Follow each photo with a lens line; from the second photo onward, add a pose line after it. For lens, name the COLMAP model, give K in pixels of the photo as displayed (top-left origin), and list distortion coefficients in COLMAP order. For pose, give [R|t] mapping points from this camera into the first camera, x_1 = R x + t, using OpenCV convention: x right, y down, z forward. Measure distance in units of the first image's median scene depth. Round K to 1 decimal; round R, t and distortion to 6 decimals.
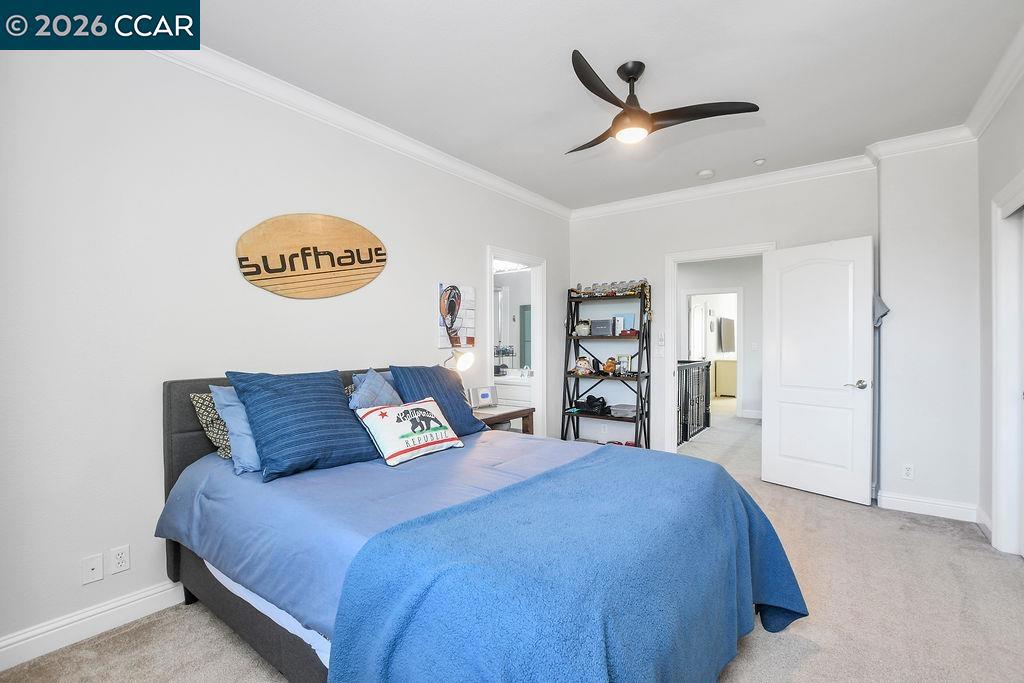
lens RADIAL K [[458.4, 0, 513.6], [0, 458.4, 337.9], [0, 0, 1]] dist [-0.026390, 0.002786]
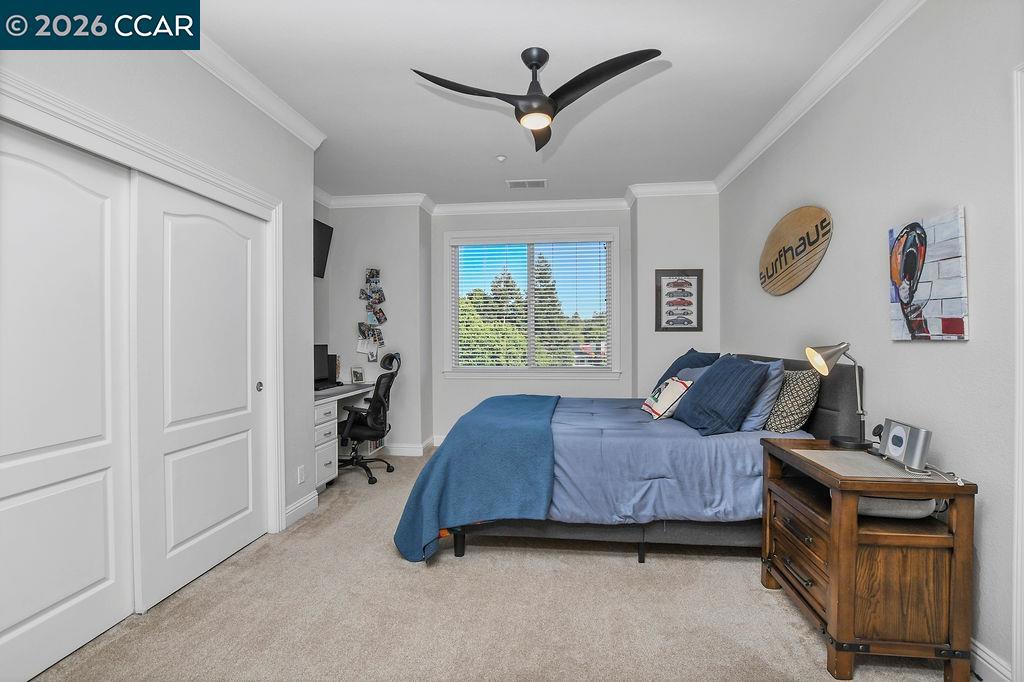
lens RADIAL K [[458.4, 0, 511.9], [0, 458.4, 338.2], [0, 0, 1]] dist [-0.026390, 0.002786]
pose [[-0.869494, 0.001134, -0.493942, 0.529381], [-0.002367, 0.999976, 0.006463, 0.016387], [0.493938, 0.006788, -0.869471, 1.227147]]
